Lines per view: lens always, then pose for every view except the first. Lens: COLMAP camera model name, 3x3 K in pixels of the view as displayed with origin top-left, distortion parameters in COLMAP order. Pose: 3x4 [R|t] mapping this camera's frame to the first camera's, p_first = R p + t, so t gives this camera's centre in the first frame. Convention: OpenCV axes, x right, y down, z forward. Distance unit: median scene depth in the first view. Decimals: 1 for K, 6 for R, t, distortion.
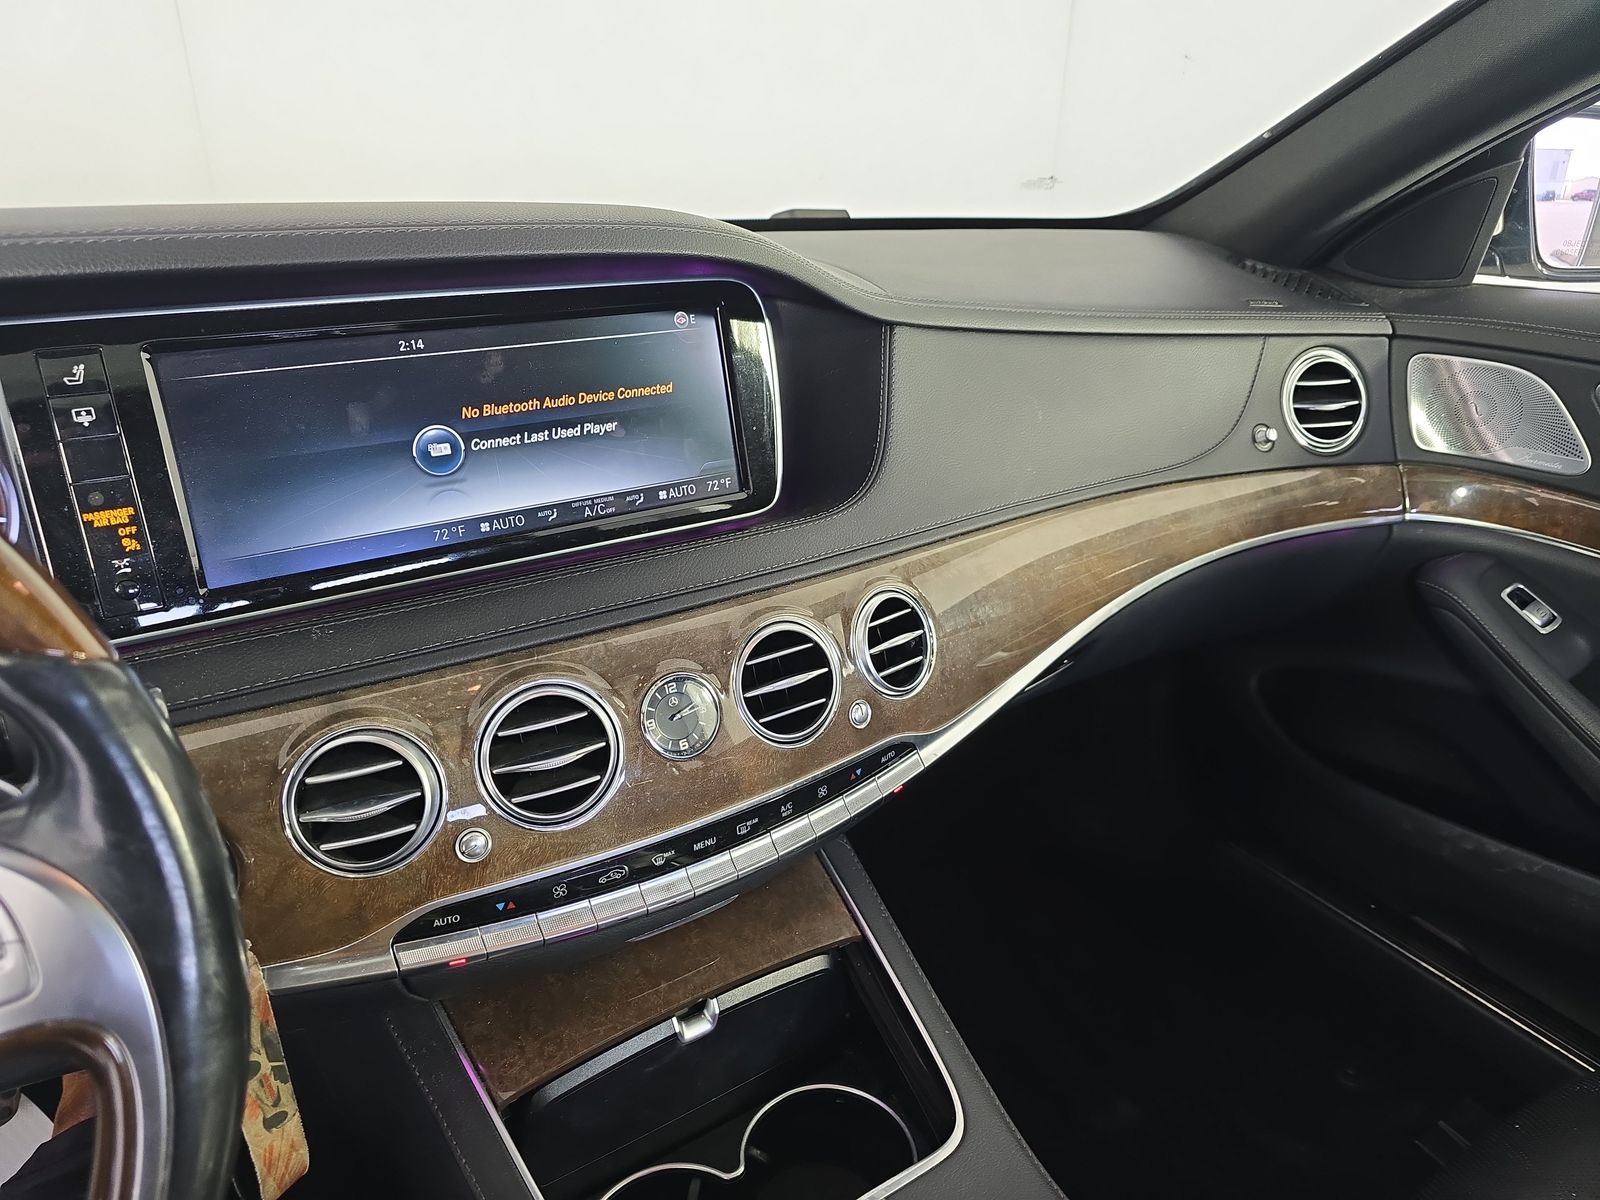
lens RADIAL K [[1076.6, 0, 800.0], [0, 1076.6, 600.0], [0, 0, 1]] dist [0.019399, -0.027574]
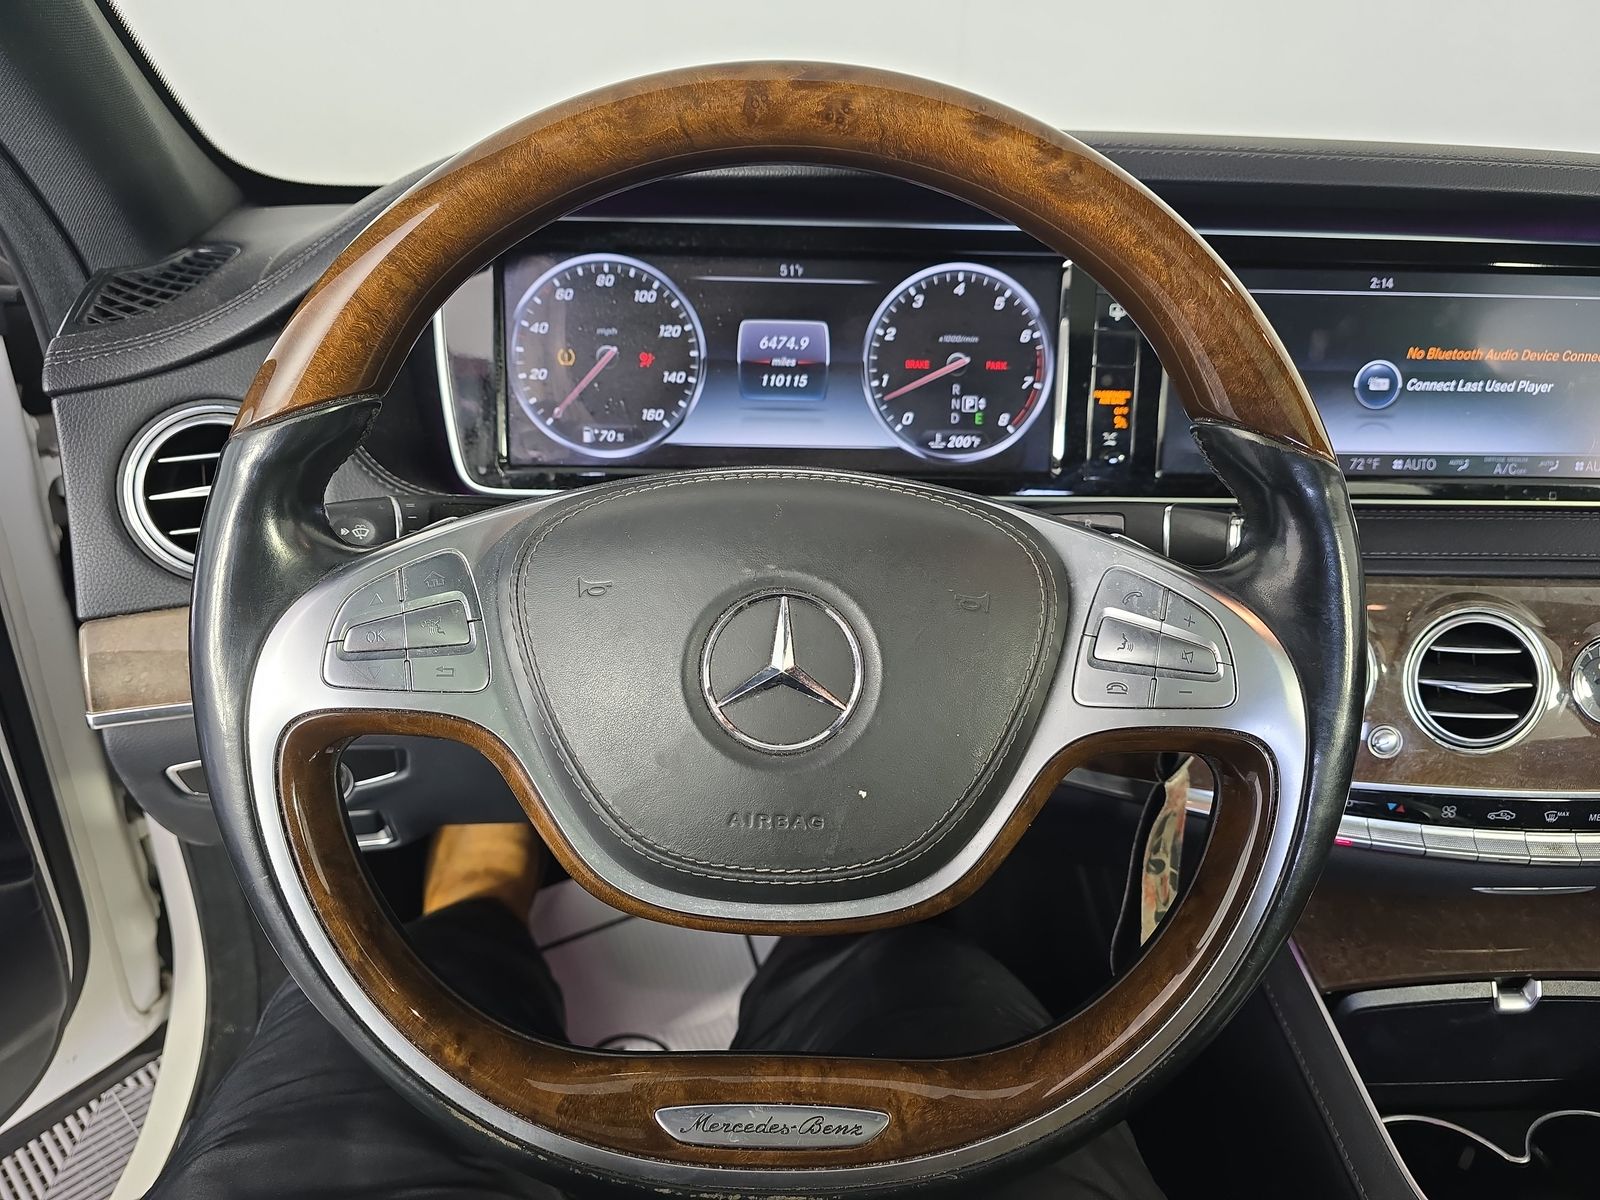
lens RADIAL K [[1076.6, 0, 800.0], [0, 1076.6, 600.0], [0, 0, 1]] dist [0.019399, -0.027574]
pose [[0.853874, 0.219190, -0.472075, -0.269655], [-0.220649, 0.973907, 0.053092, 0.134780], [0.471394, 0.058829, 0.879958, -0.186228]]
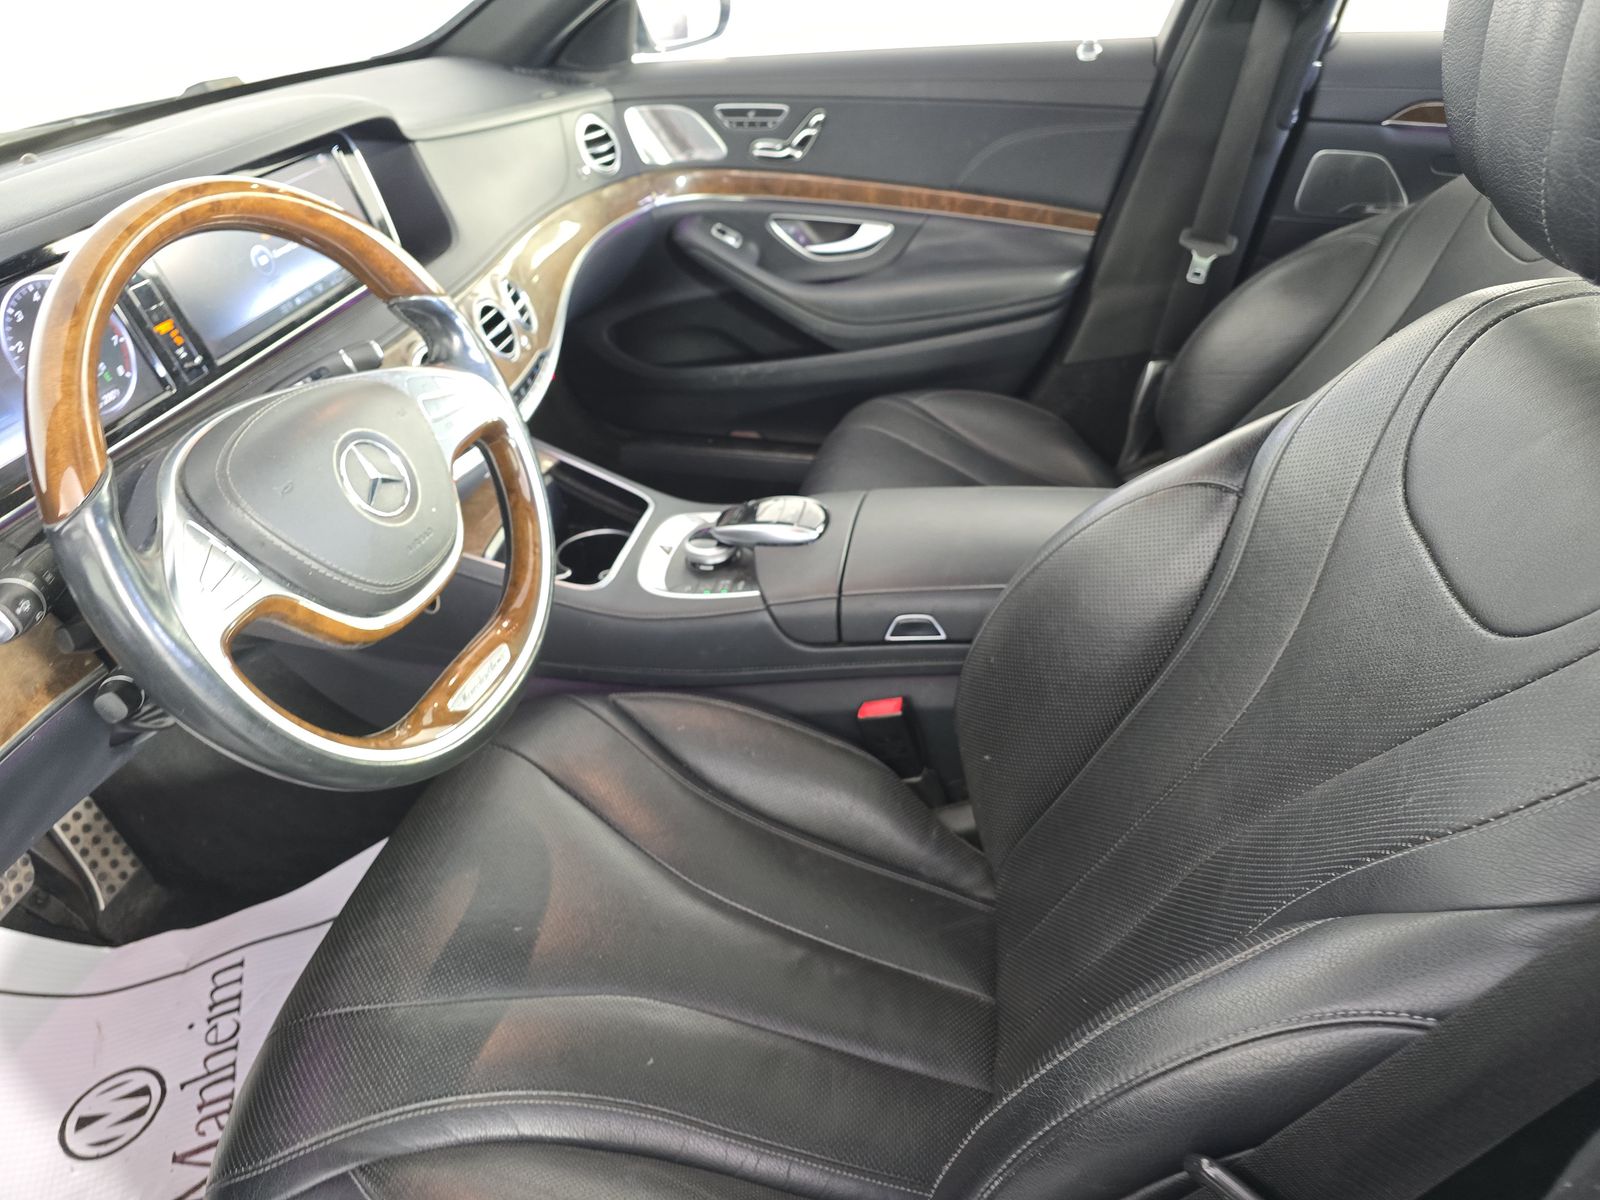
lens RADIAL K [[1076.6, 0, 800.0], [0, 1076.6, 600.0], [0, 0, 1]] dist [0.019399, -0.027574]
pose [[0.694309, -0.439069, 0.570223, -0.956054], [0.339516, 0.898454, 0.278407, 0.158673], [-0.634558, 0.000299, 0.772875, -0.876618]]
